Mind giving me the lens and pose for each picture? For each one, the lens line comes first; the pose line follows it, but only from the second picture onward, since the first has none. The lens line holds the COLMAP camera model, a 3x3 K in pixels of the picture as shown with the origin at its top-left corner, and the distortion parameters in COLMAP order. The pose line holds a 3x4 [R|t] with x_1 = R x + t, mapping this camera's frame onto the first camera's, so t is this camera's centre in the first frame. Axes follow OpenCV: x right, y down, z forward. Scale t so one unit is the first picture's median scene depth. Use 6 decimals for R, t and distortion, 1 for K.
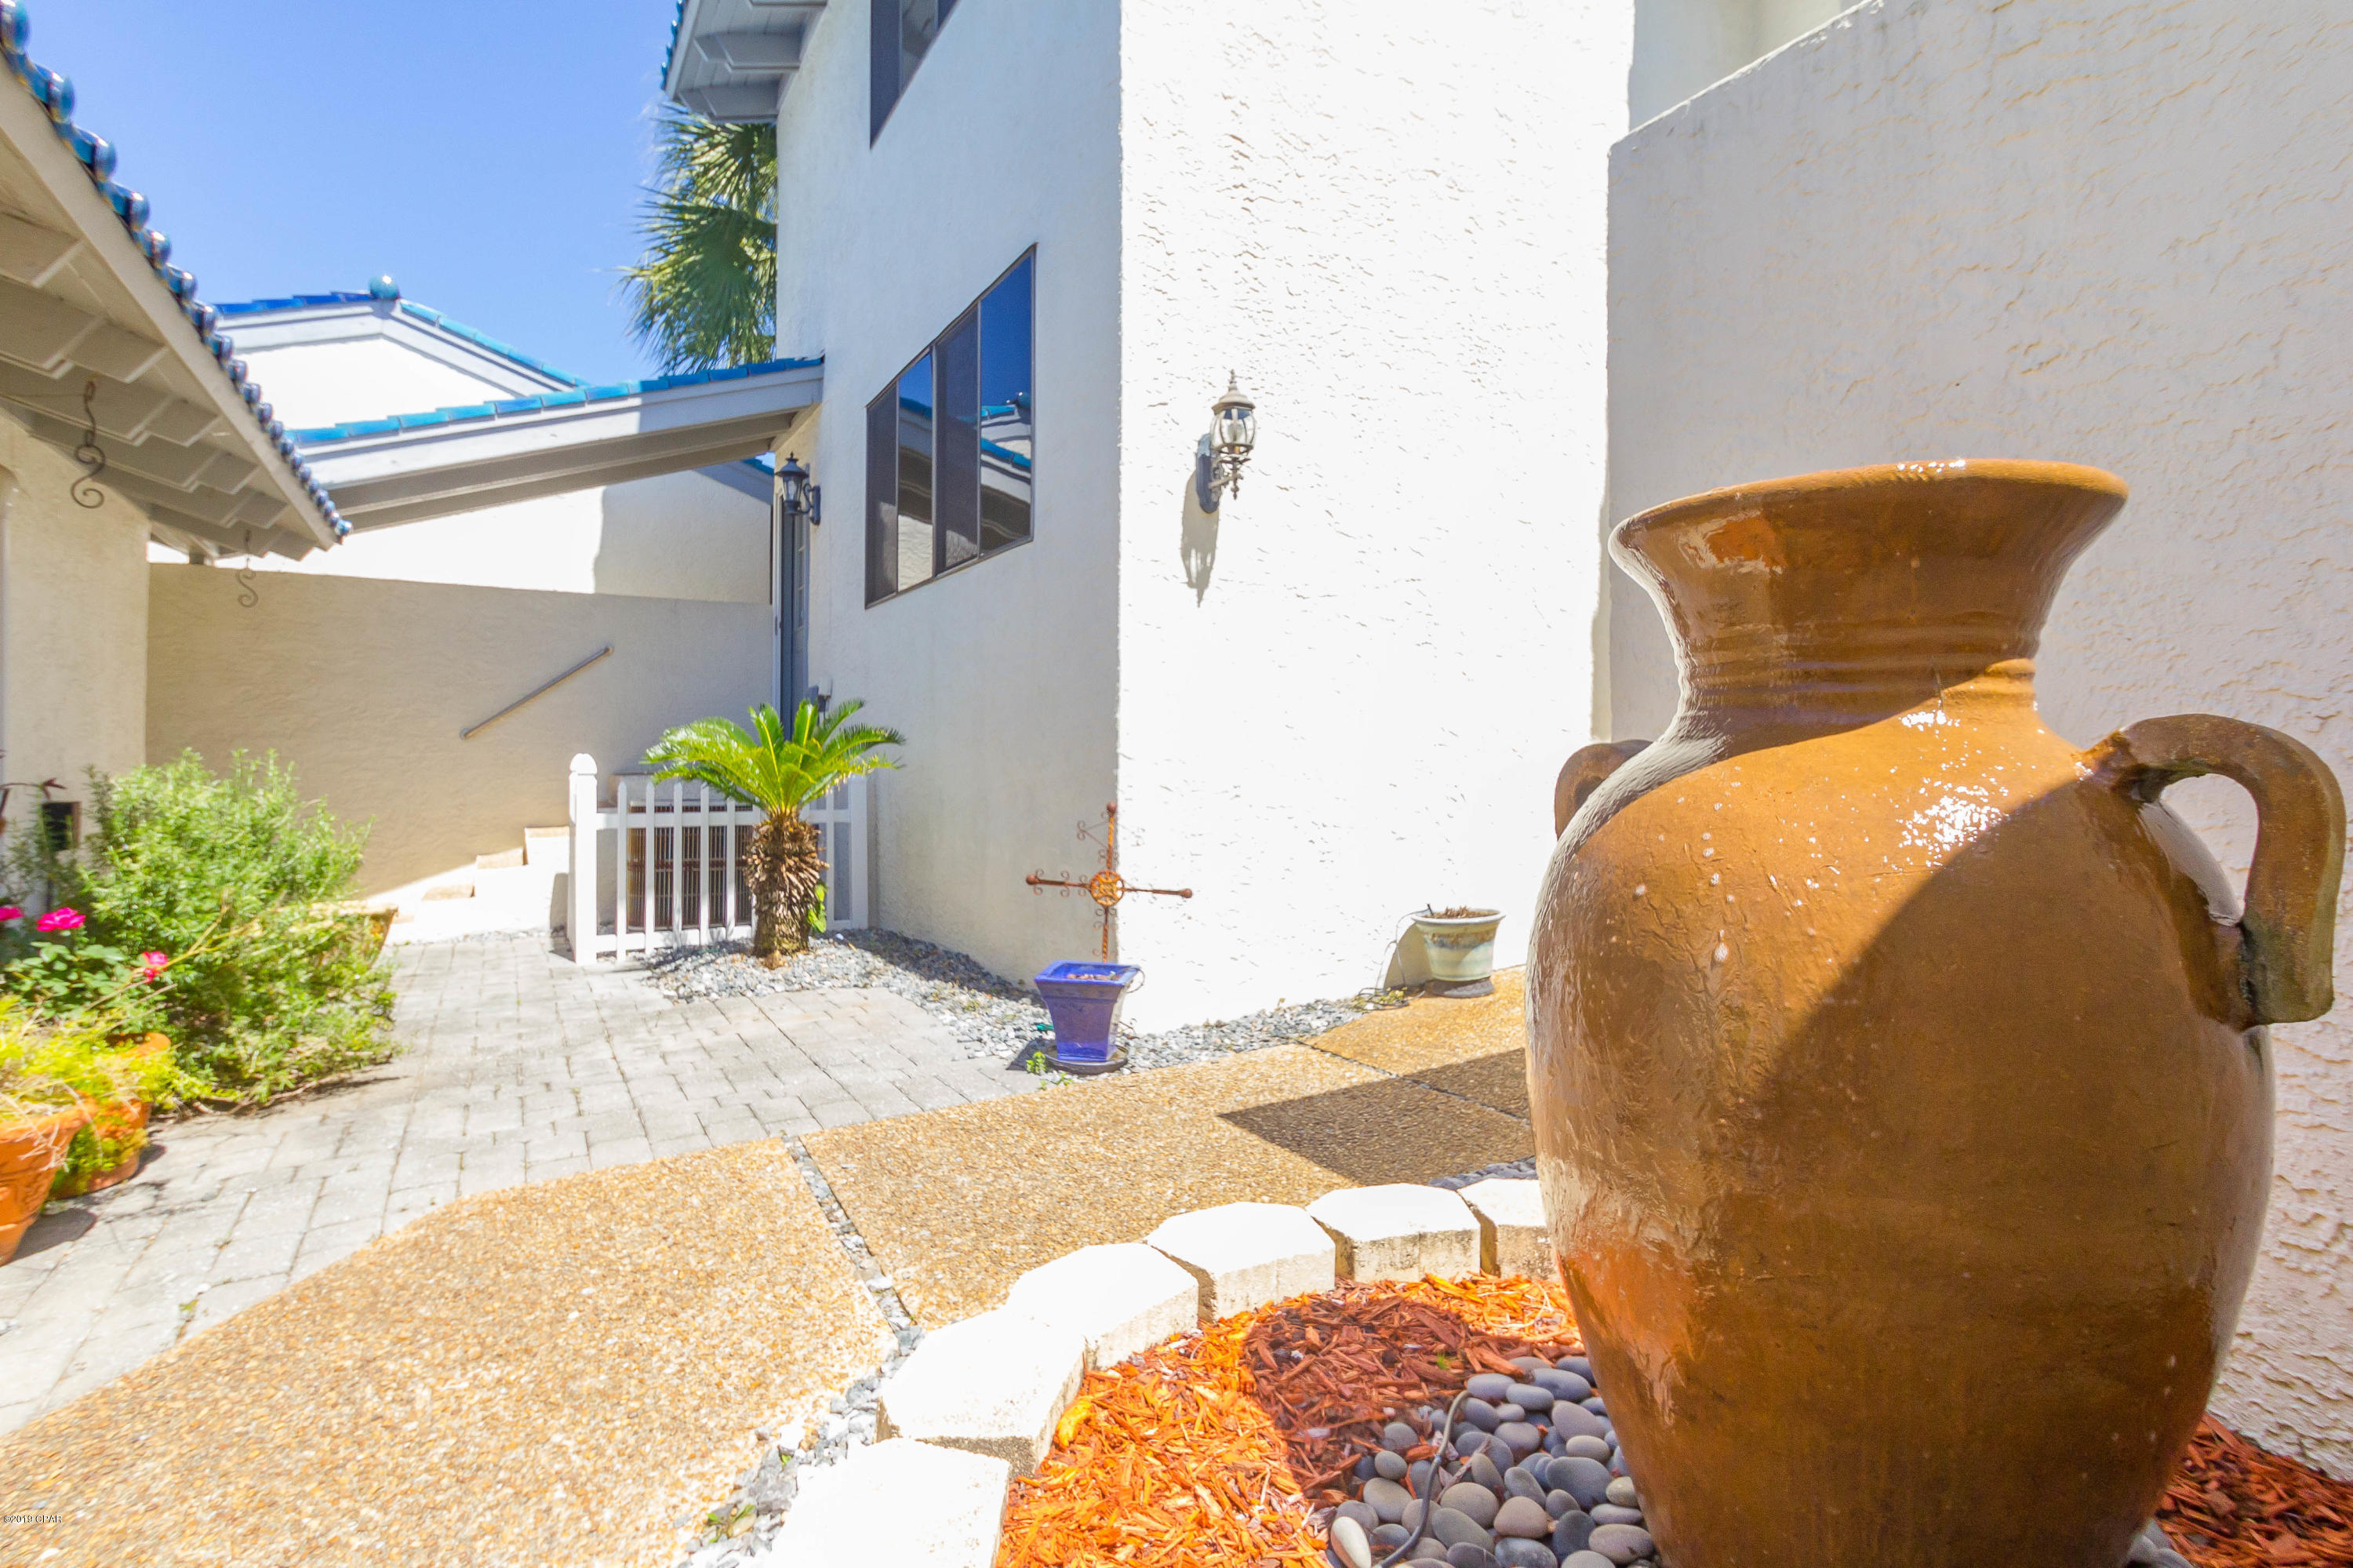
lens RADIAL K [[1099.0, 0, 1155.0], [0, 1099.0, 770.7], [0, 0, 1]] dist [0.015178, -0.018638]
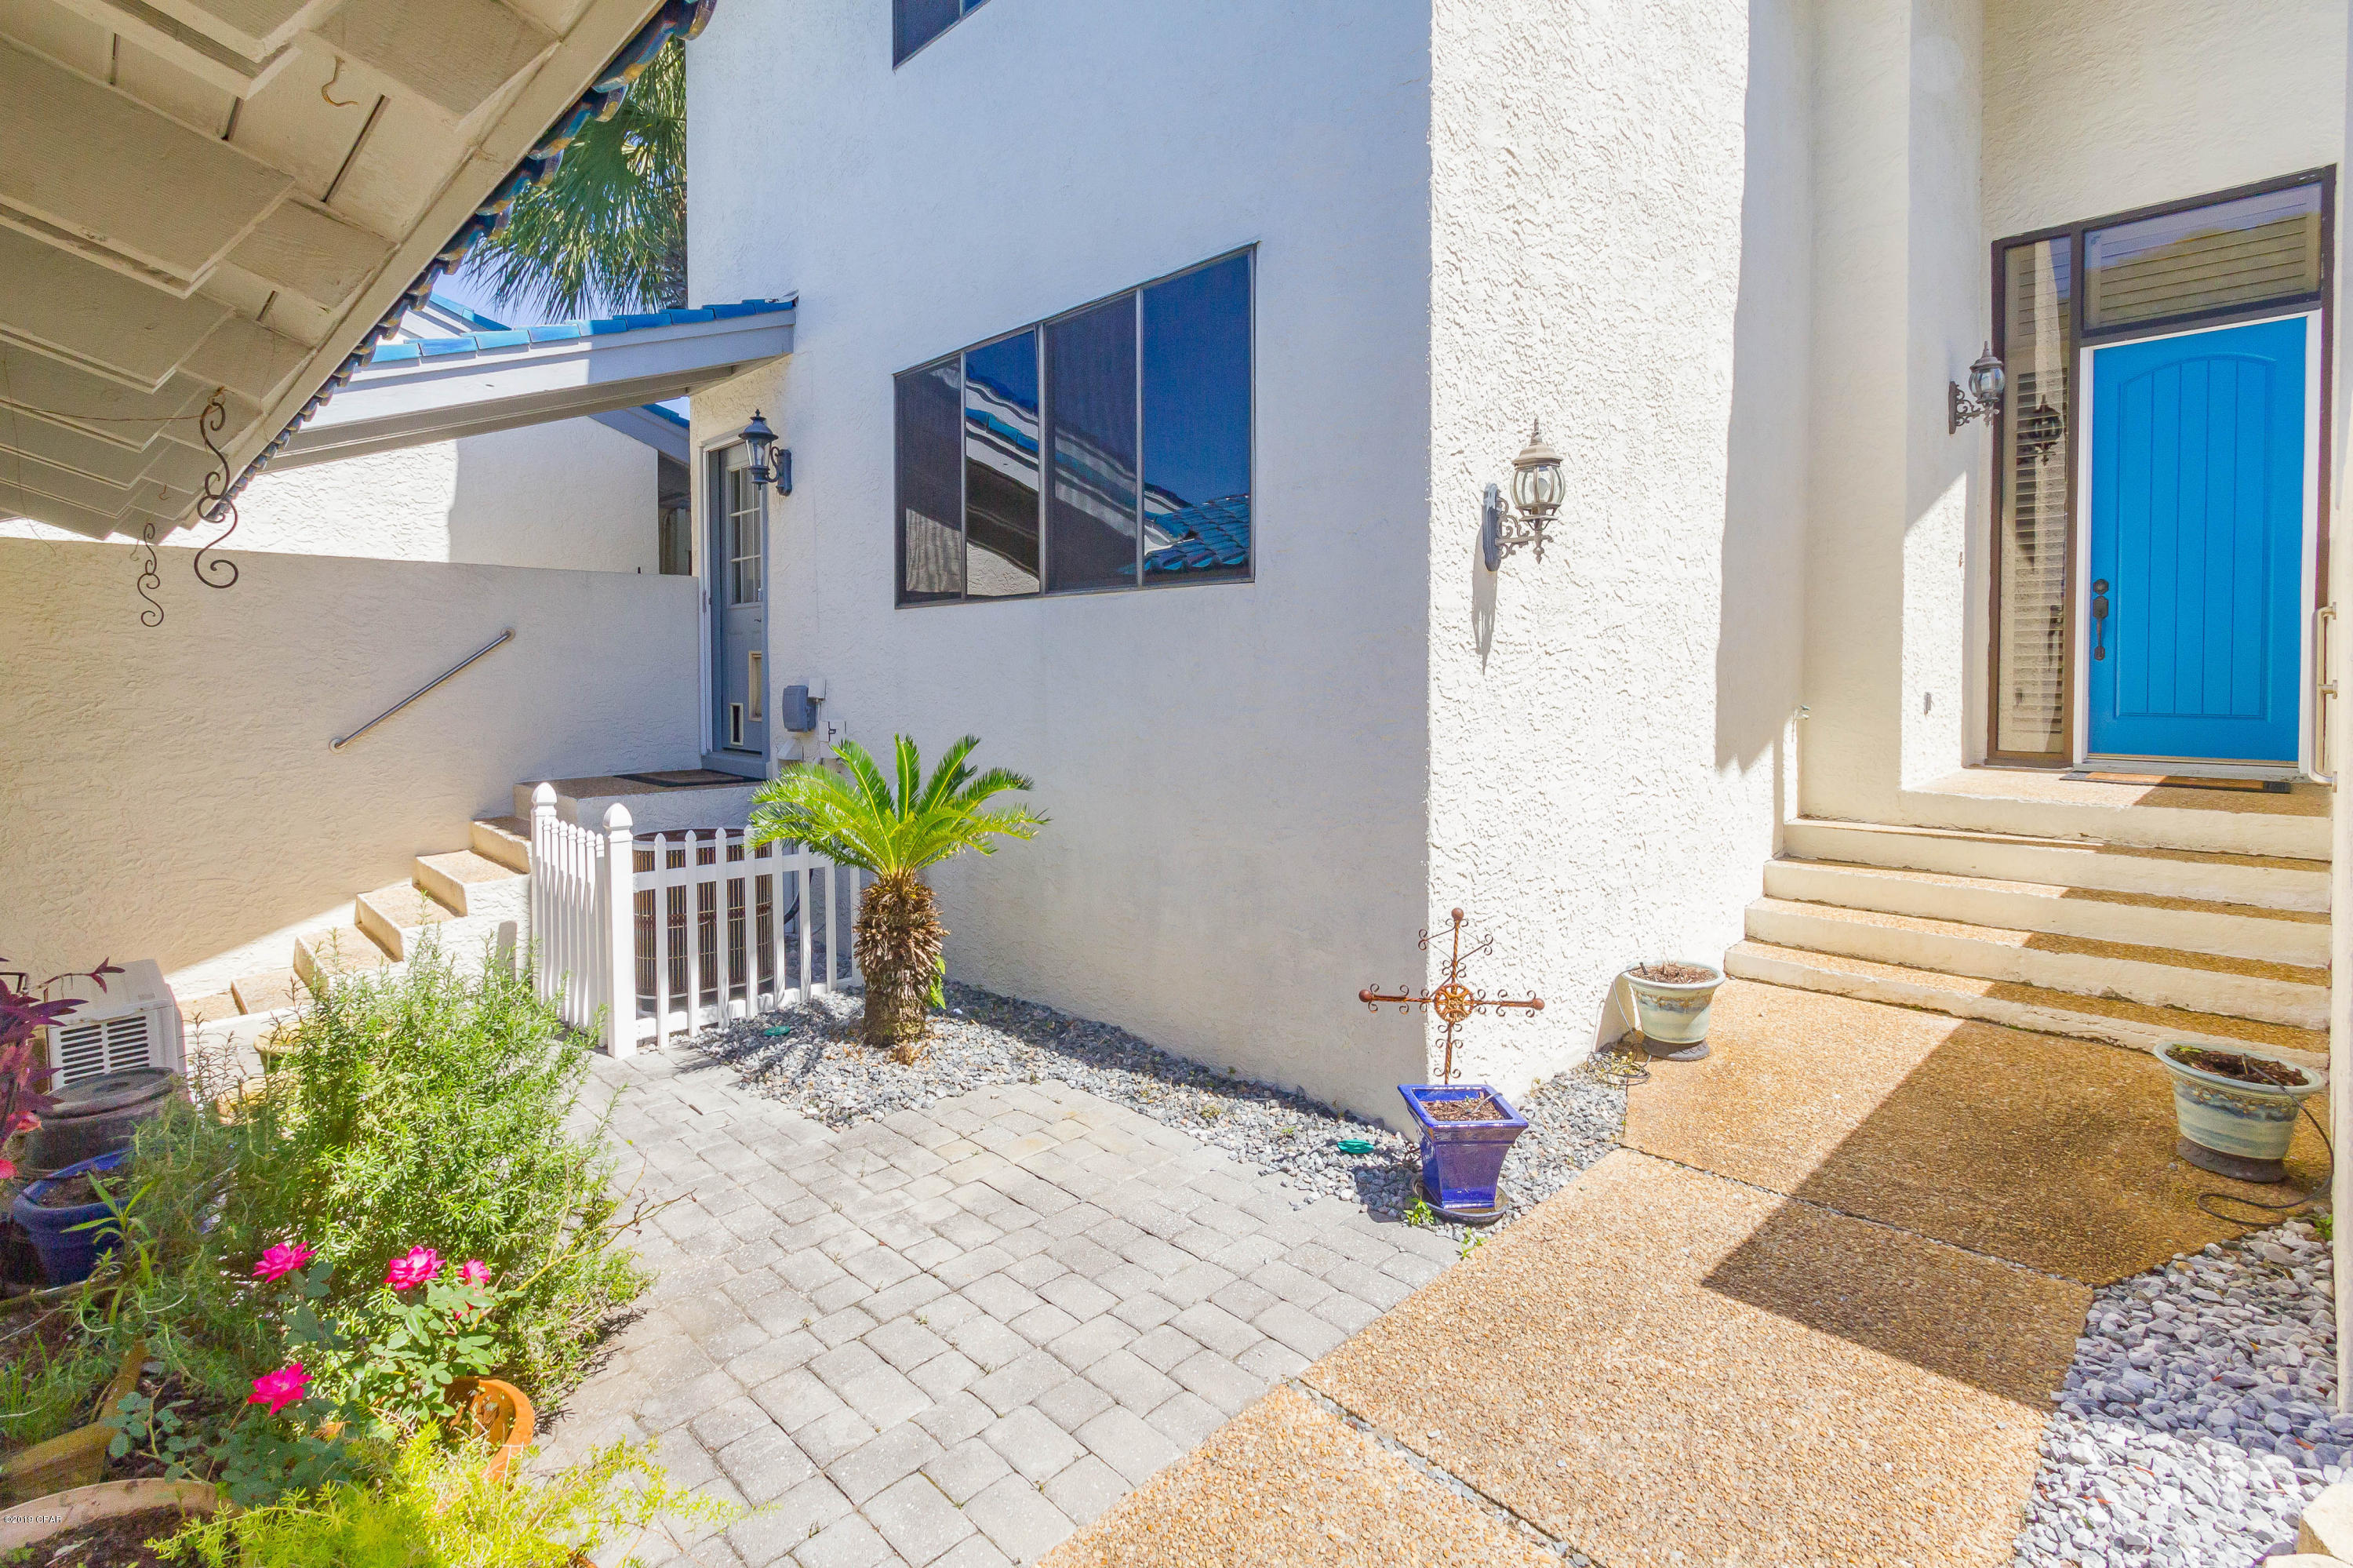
lens RADIAL K [[1107.1, 0, 1170.4], [0, 1107.1, 744.4], [0, 0, 1]] dist [0.023377, -0.017894]
pose [[0.975842, -0.012857, 0.218097, -0.327595], [0.003499, 0.999059, 0.043237, -0.102767], [-0.218447, -0.041430, 0.974969, 0.117399]]
